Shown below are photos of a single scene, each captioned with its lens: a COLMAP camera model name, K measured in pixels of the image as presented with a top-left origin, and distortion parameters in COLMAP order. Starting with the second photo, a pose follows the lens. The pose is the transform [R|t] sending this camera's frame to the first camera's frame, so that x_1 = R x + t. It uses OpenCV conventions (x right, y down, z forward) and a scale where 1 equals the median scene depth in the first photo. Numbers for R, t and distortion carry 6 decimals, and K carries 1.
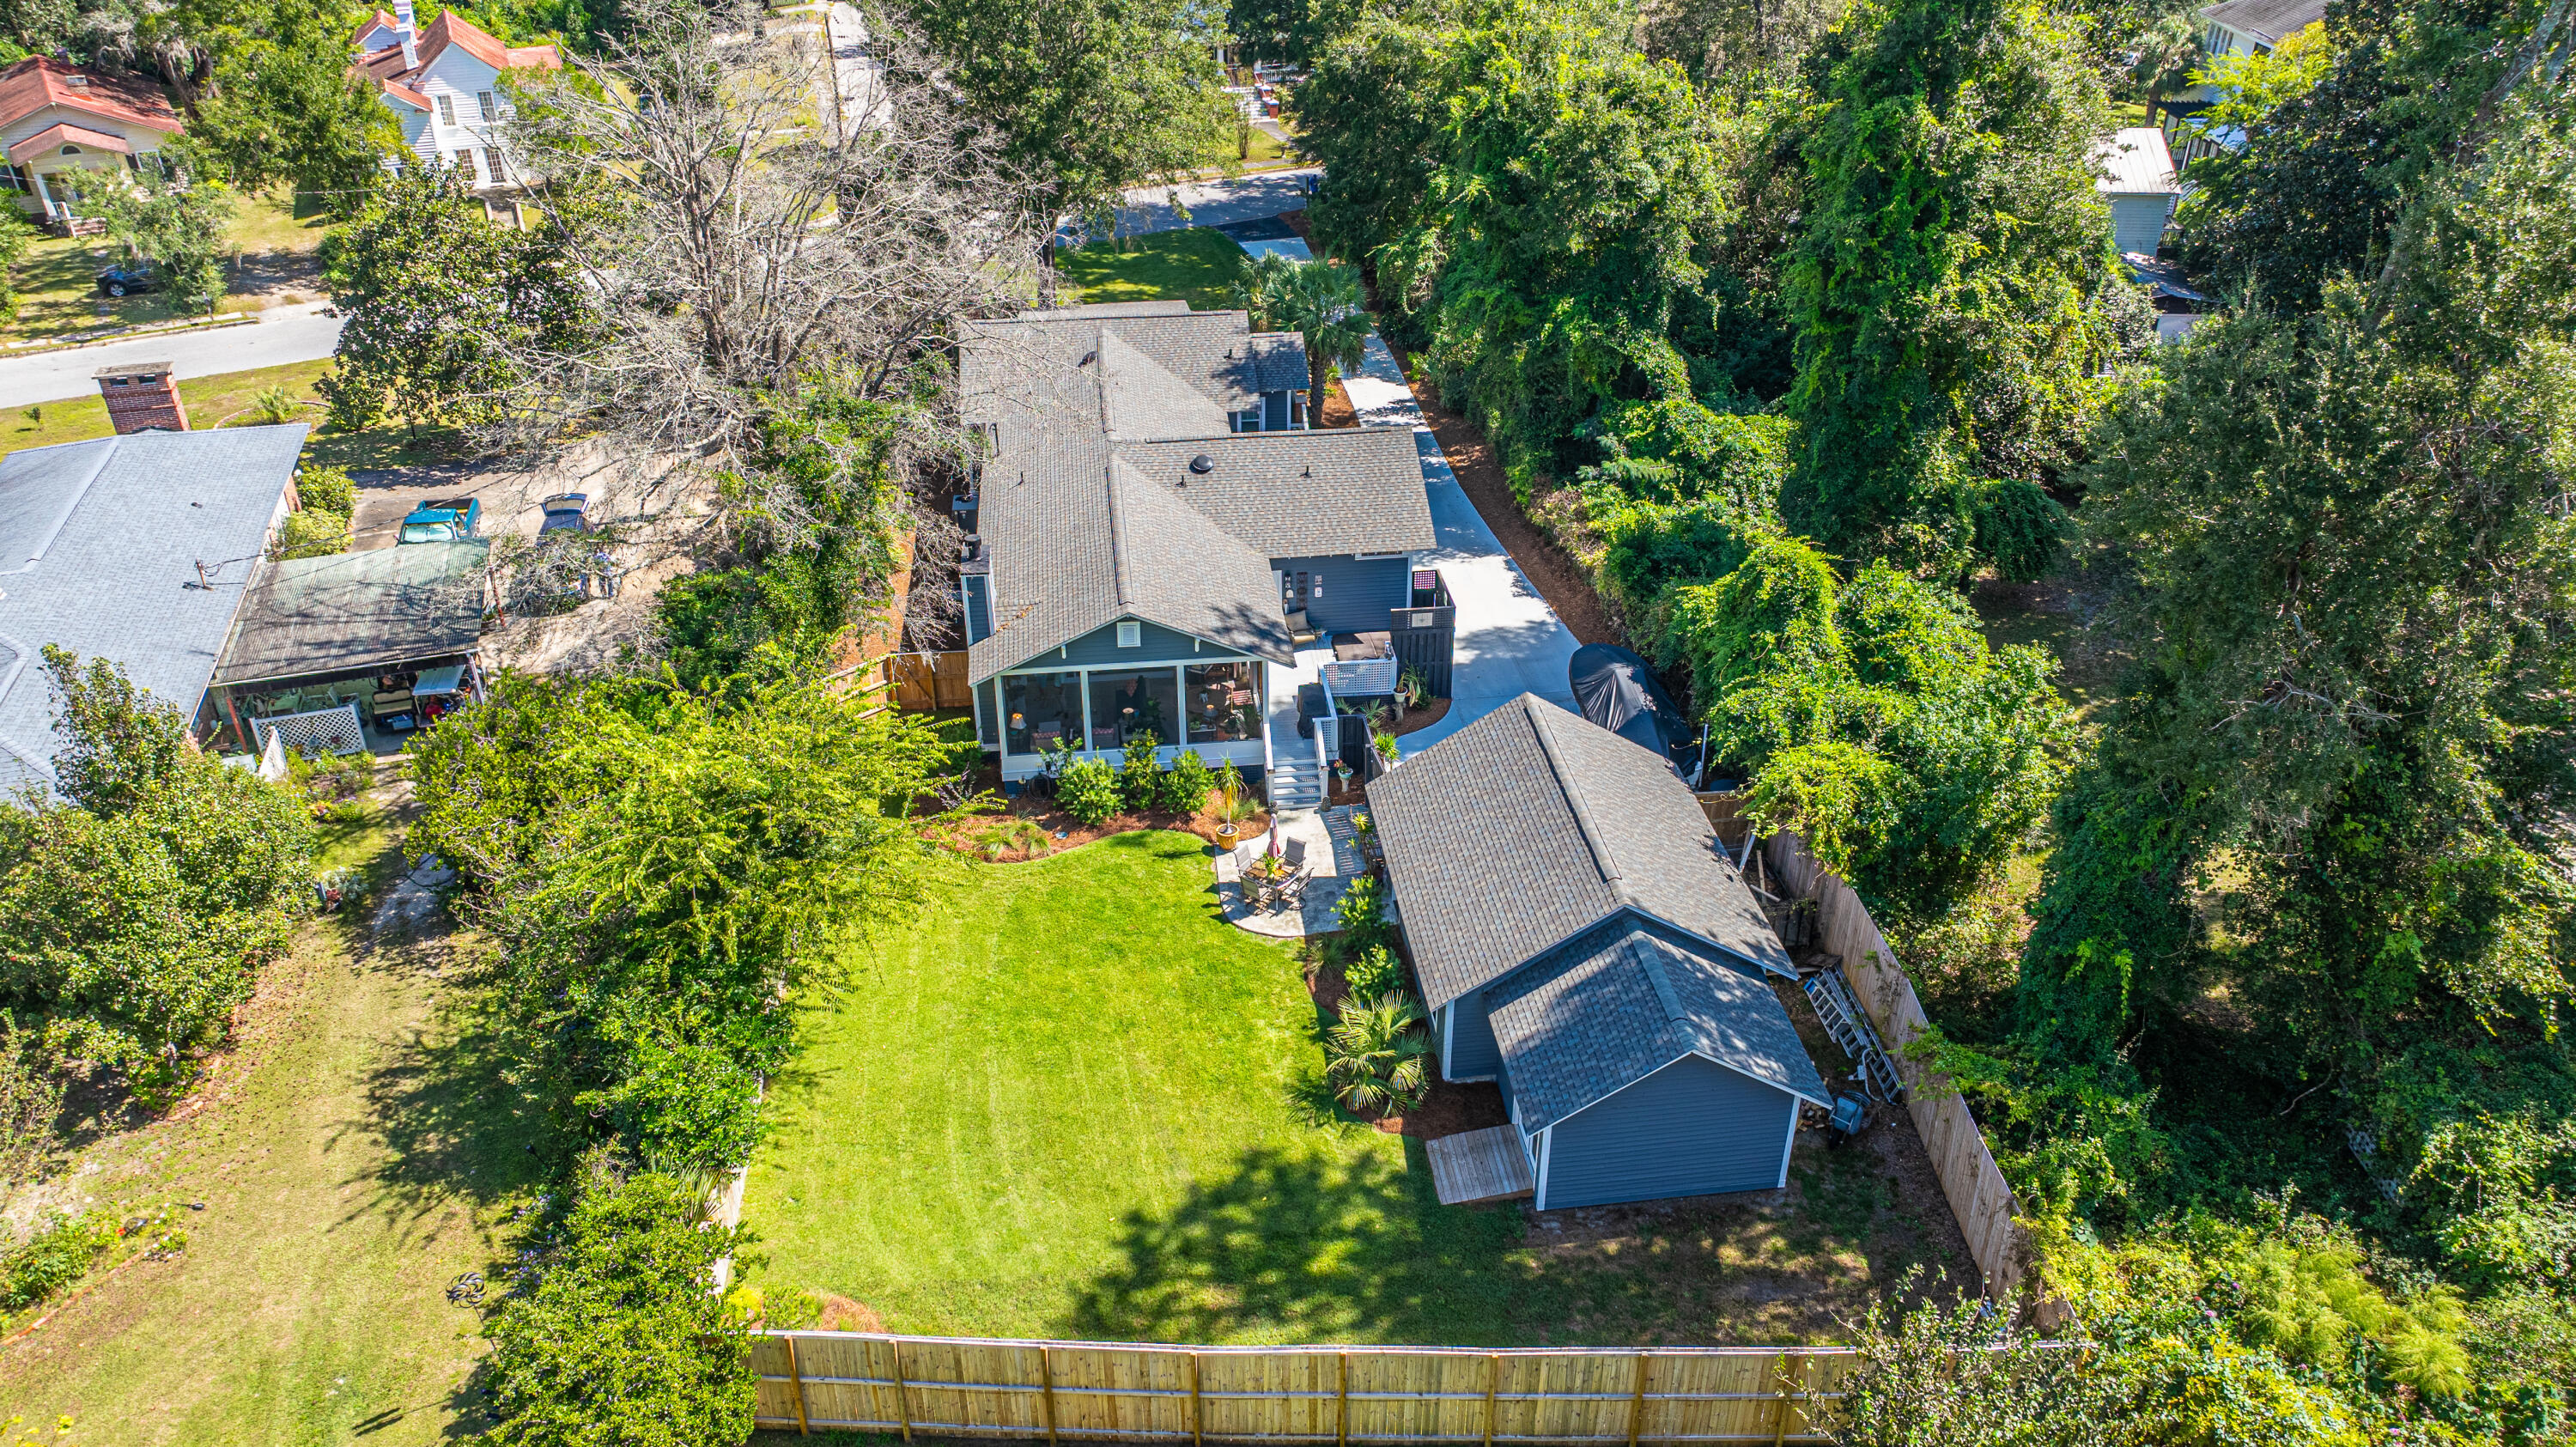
lens RADIAL K [[1821.6, 0, 1275.8], [0, 1821.6, 734.1], [0, 0, 1]] dist [-0.031384, 0.019072]
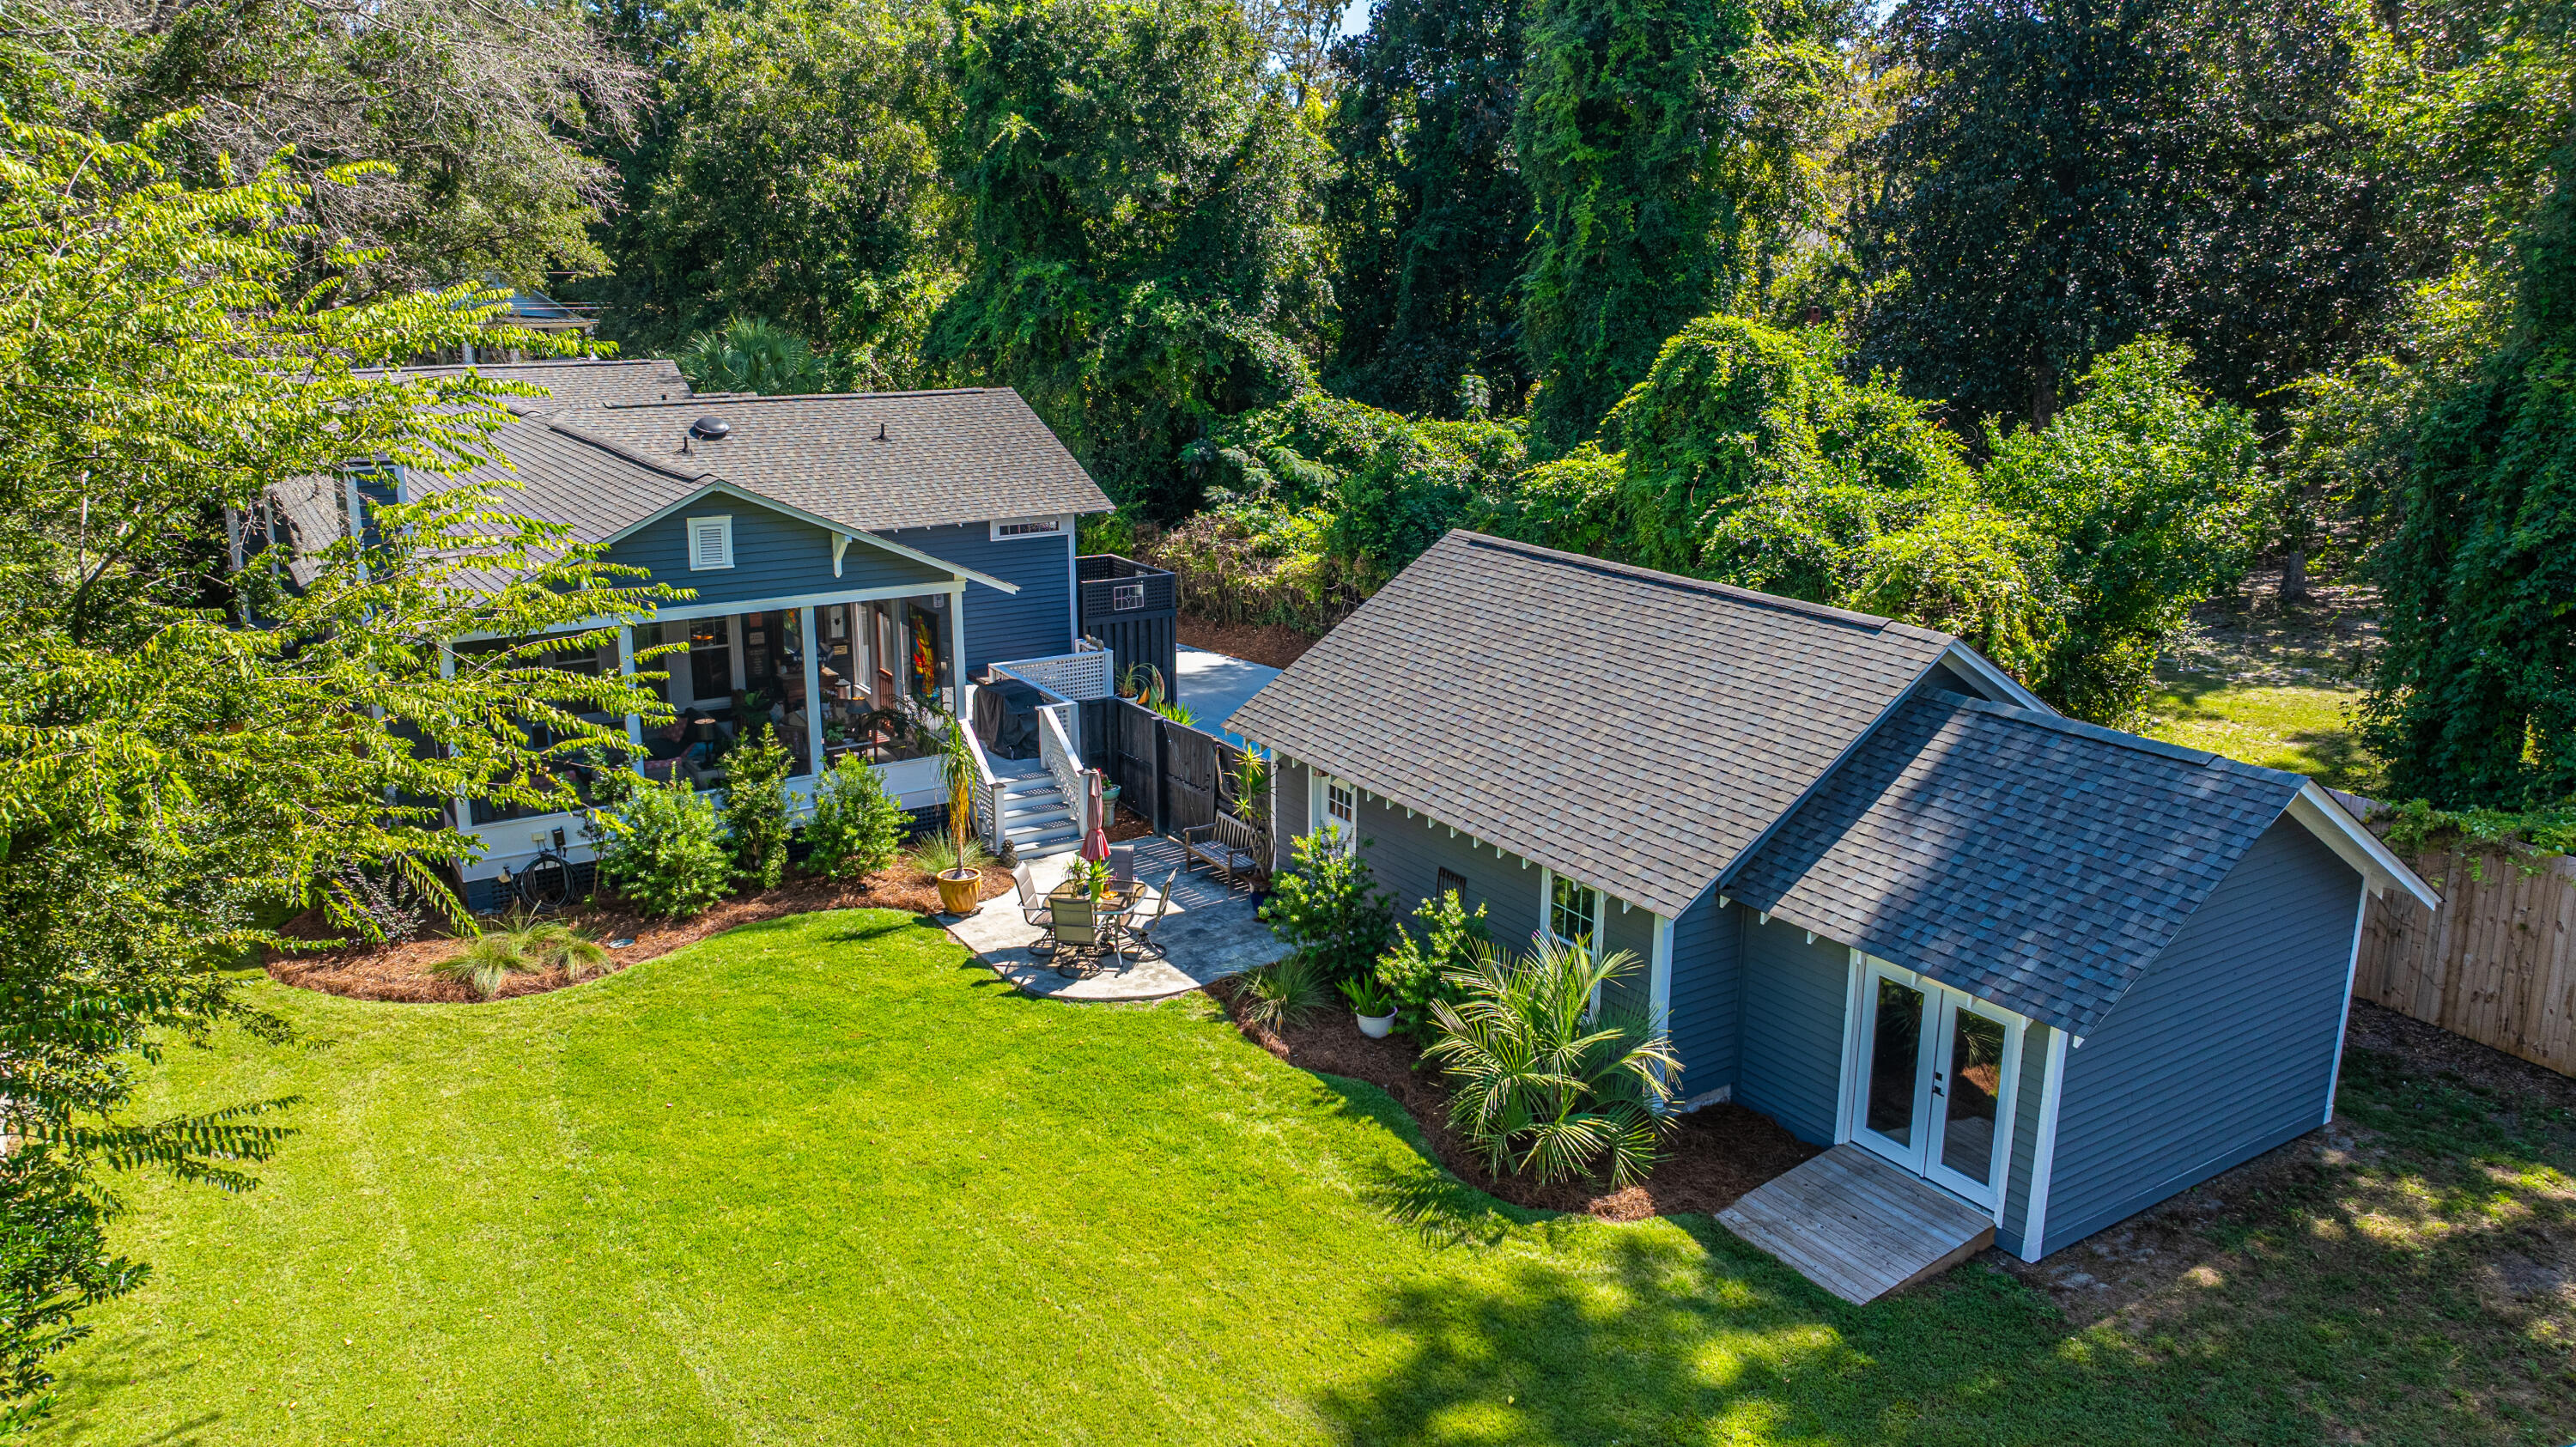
lens RADIAL K [[1820.7, 0, 1304.9], [0, 1820.7, 726.7], [0, 0, 1]] dist [-0.030006, 0.017089]
pose [[0.896320, -0.104415, 0.430938, -0.158681], [0.219111, 0.949227, -0.225741, 0.152449], [-0.385487, 0.296760, 0.873690, 0.489607]]
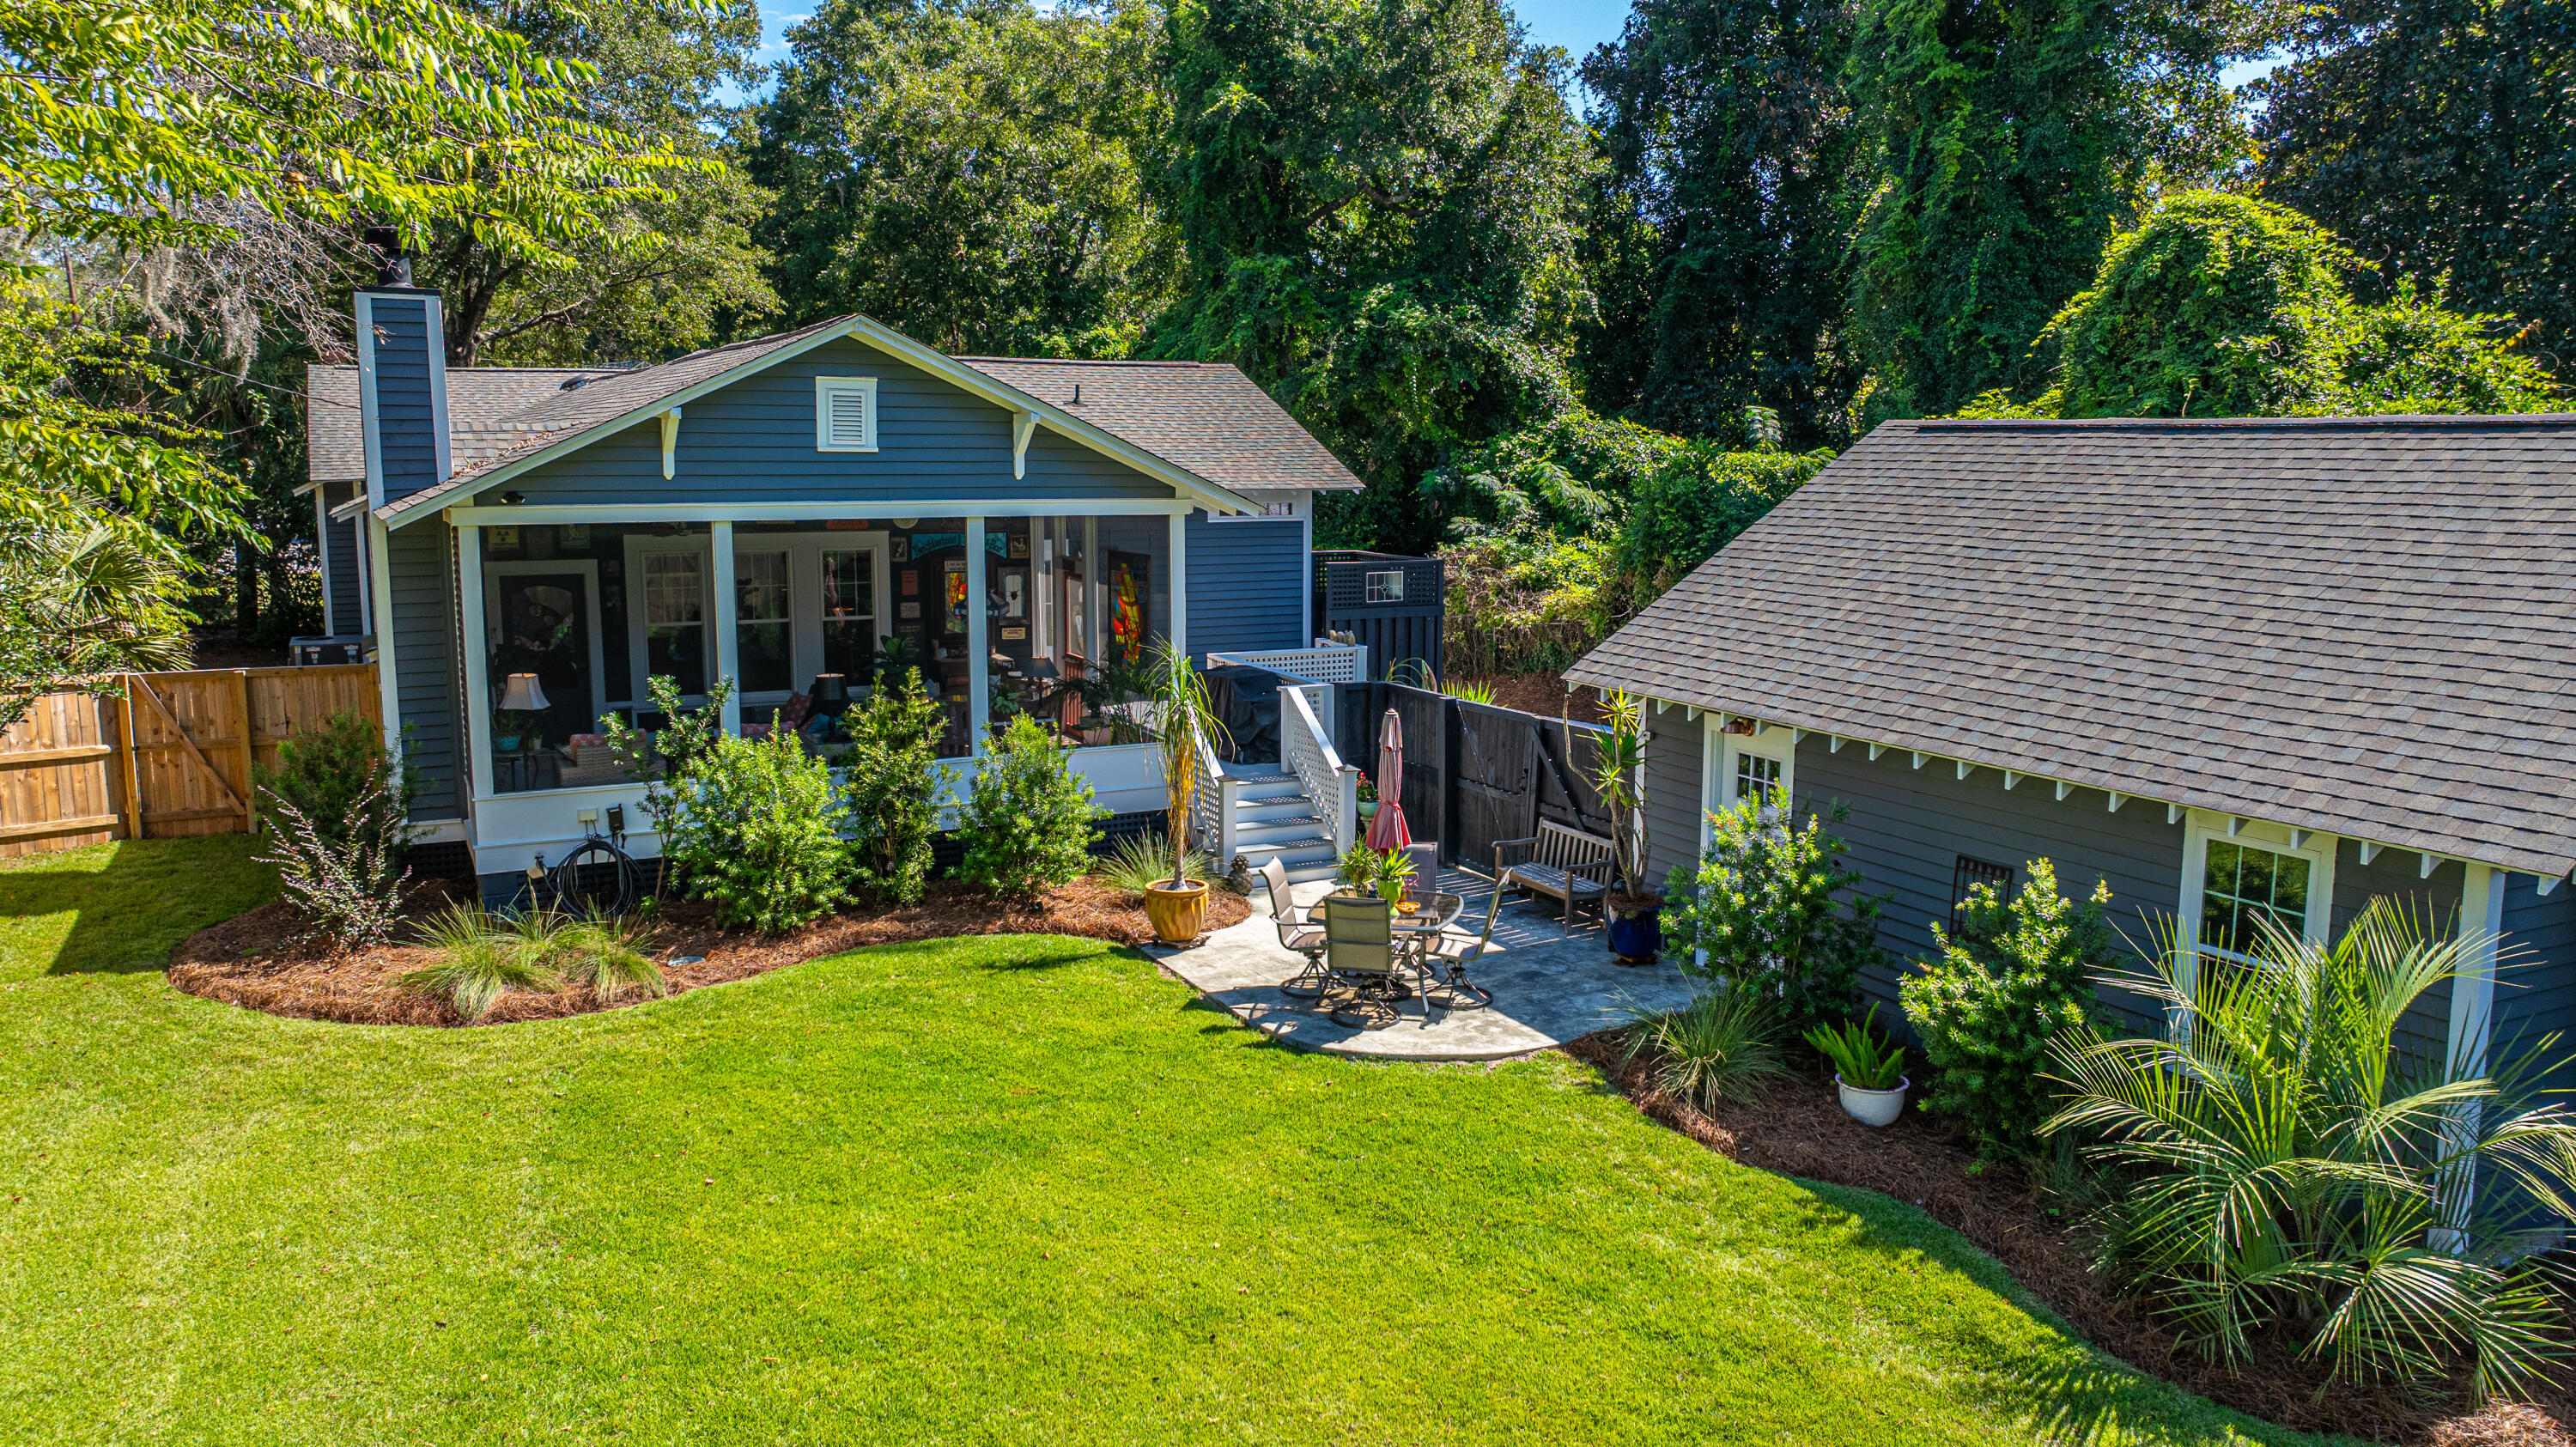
lens RADIAL K [[1821.6, 0, 1300.0], [0, 1821.6, 721.0], [0, 0, 1]] dist [-0.031384, 0.019072]
pose [[0.933820, -0.045863, 0.354792, -0.129701], [0.174987, 0.923565, -0.341185, 0.149375], [-0.312025, 0.380689, 0.870469, 0.666516]]
